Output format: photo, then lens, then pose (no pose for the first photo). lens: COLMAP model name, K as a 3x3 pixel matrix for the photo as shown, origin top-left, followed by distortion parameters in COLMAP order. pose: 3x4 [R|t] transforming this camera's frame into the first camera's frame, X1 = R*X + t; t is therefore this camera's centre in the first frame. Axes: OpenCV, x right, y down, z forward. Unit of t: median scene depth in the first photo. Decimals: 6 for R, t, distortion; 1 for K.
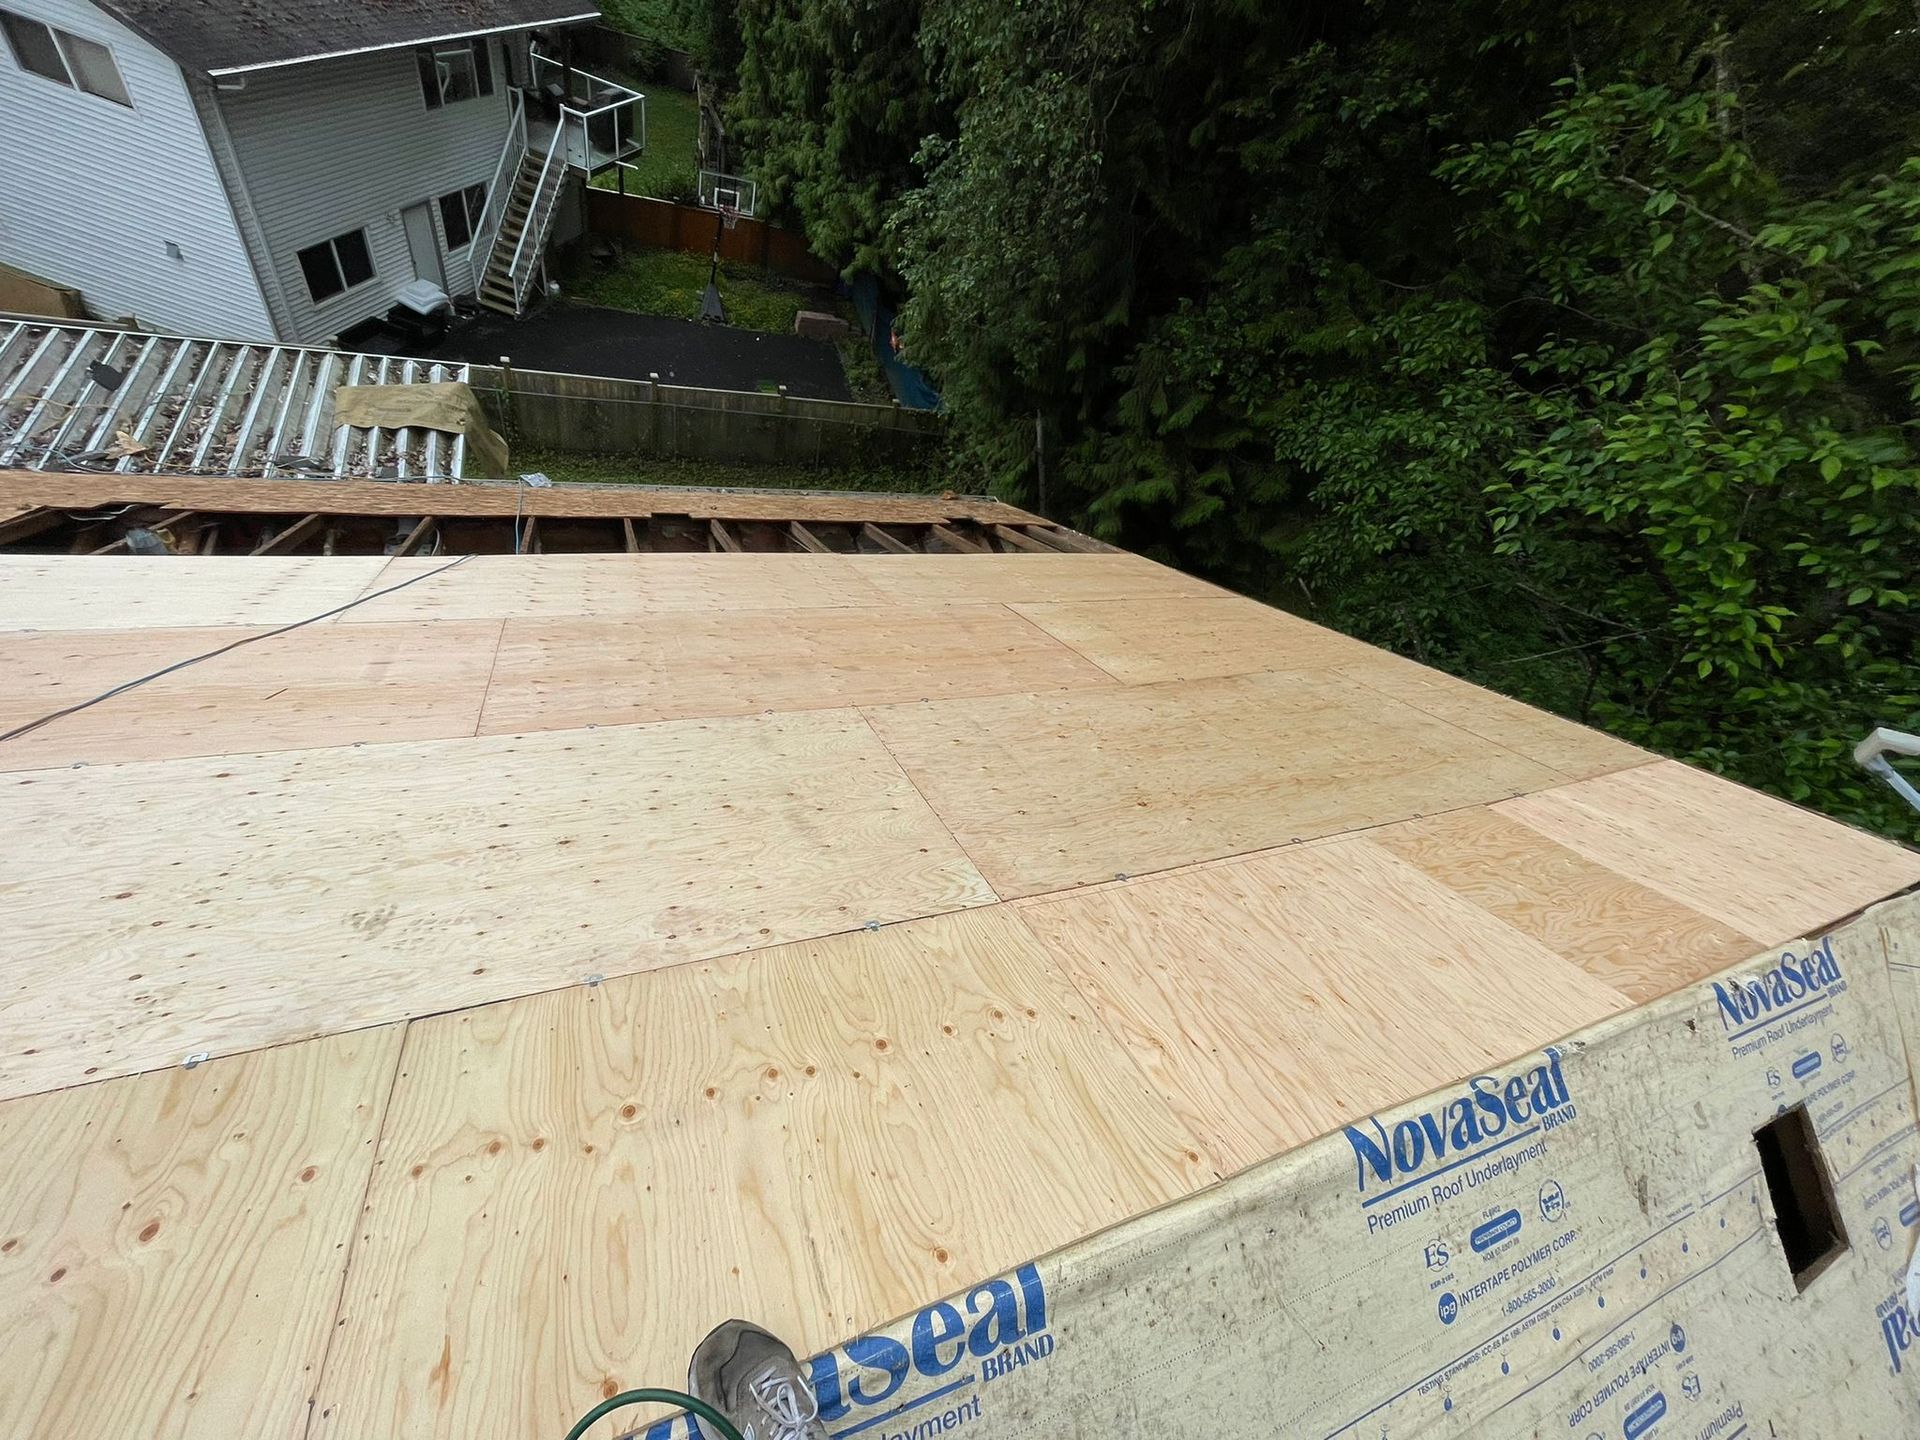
lens RADIAL K [[775.7, 0, 953.0], [0, 775.7, 715.8], [0, 0, 1]] dist [-0.007315, 0.000613]
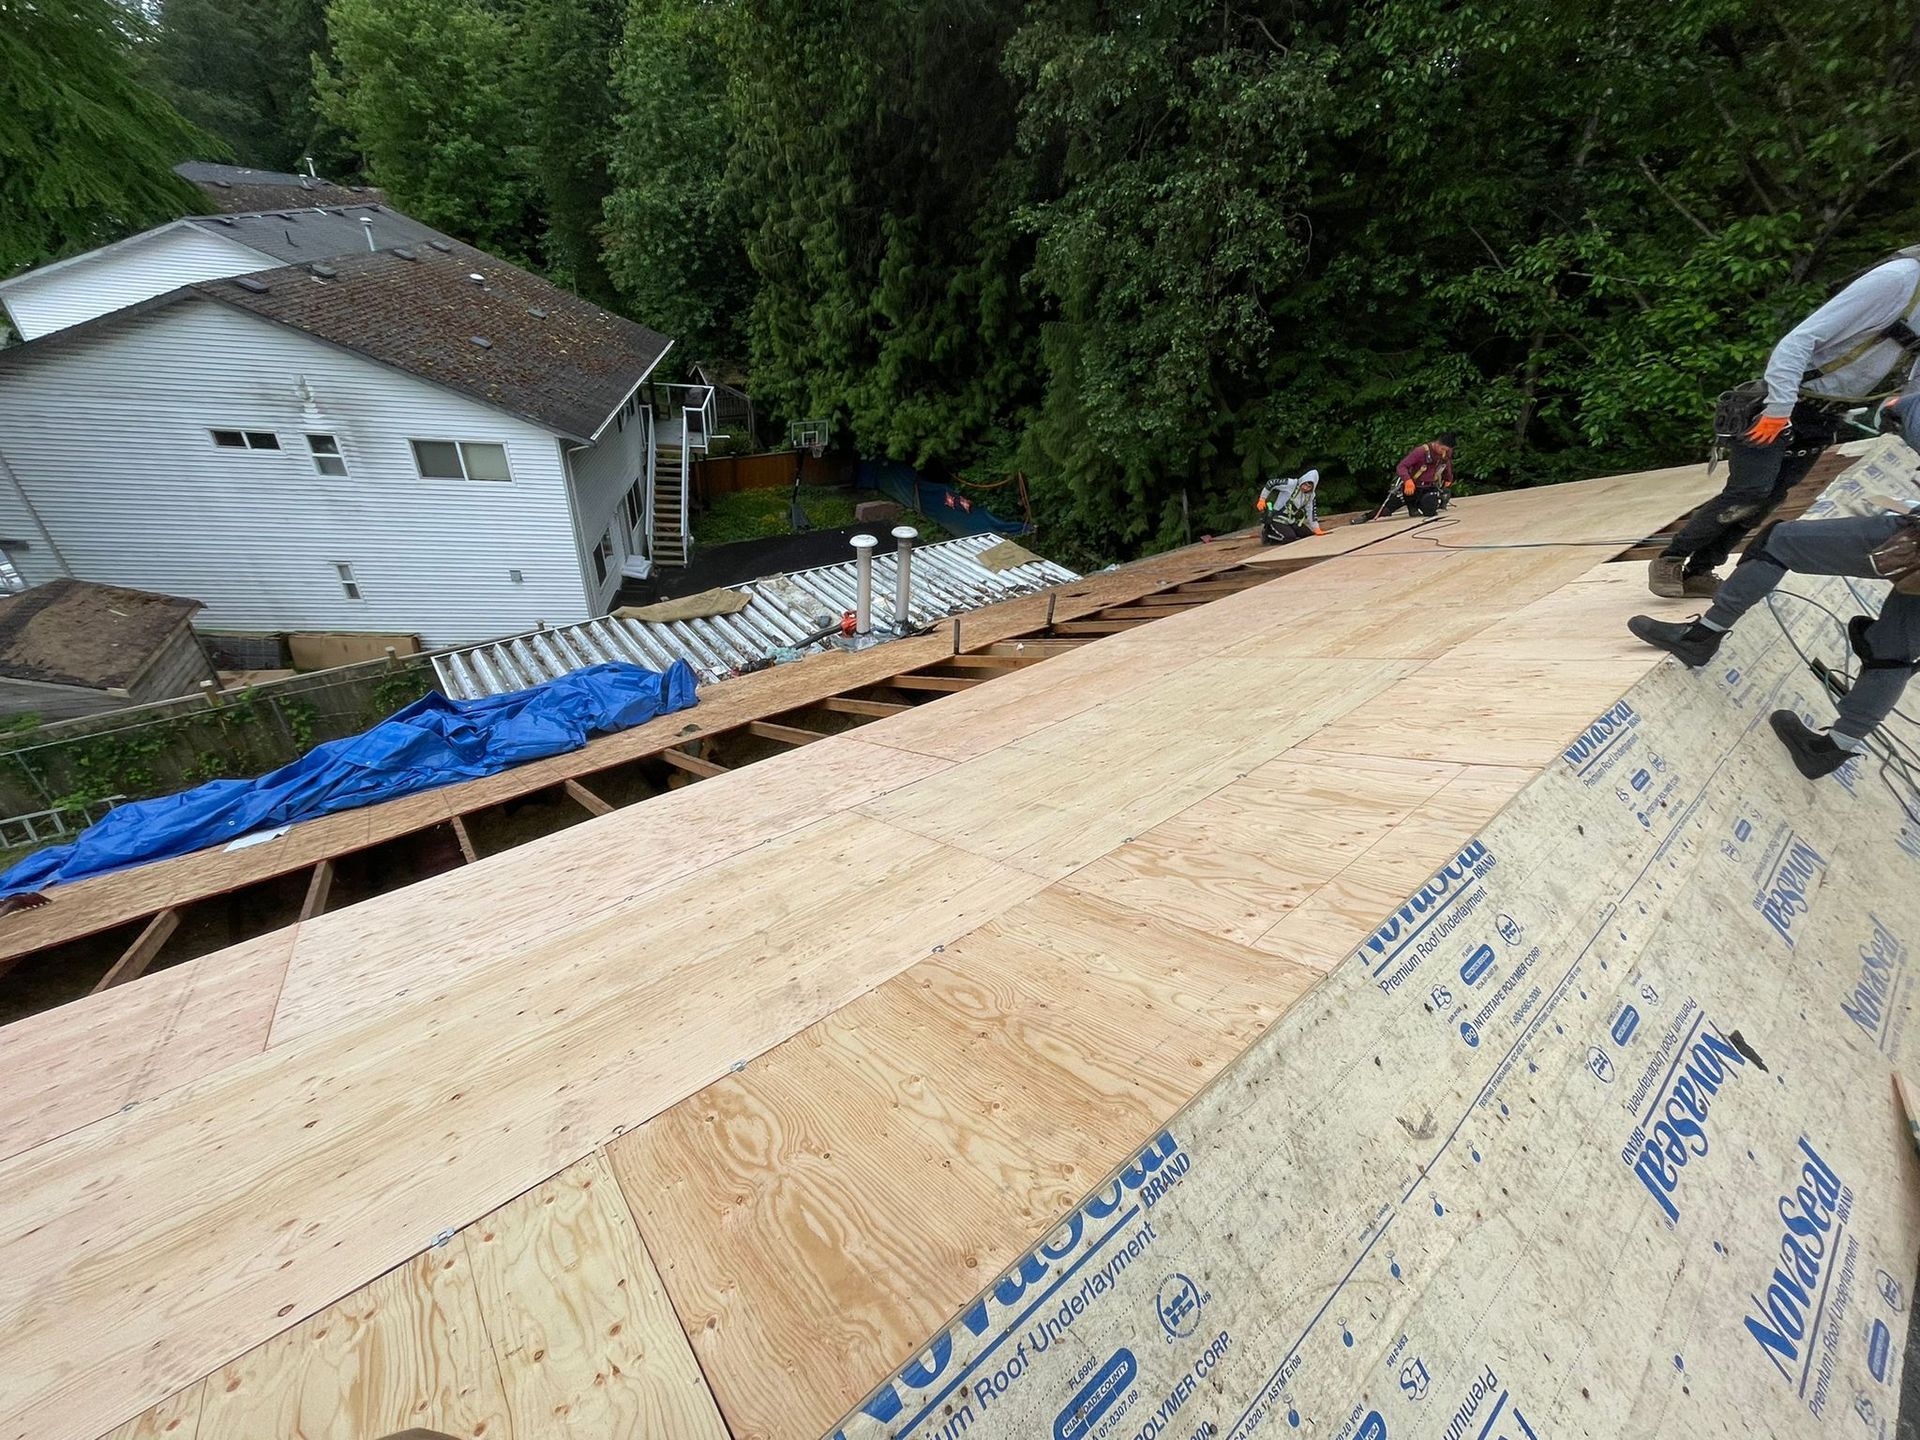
lens RADIAL K [[761.5, 0, 964.8], [0, 761.5, 724.6], [0, 0, 1]] dist [-0.001145, -0.000081]
pose [[0.929989, -0.332331, 0.157088, -1.330048], [0.353701, 0.925379, -0.136266, 0.153465], [-0.100081, 0.182288, 0.978138, -0.636072]]
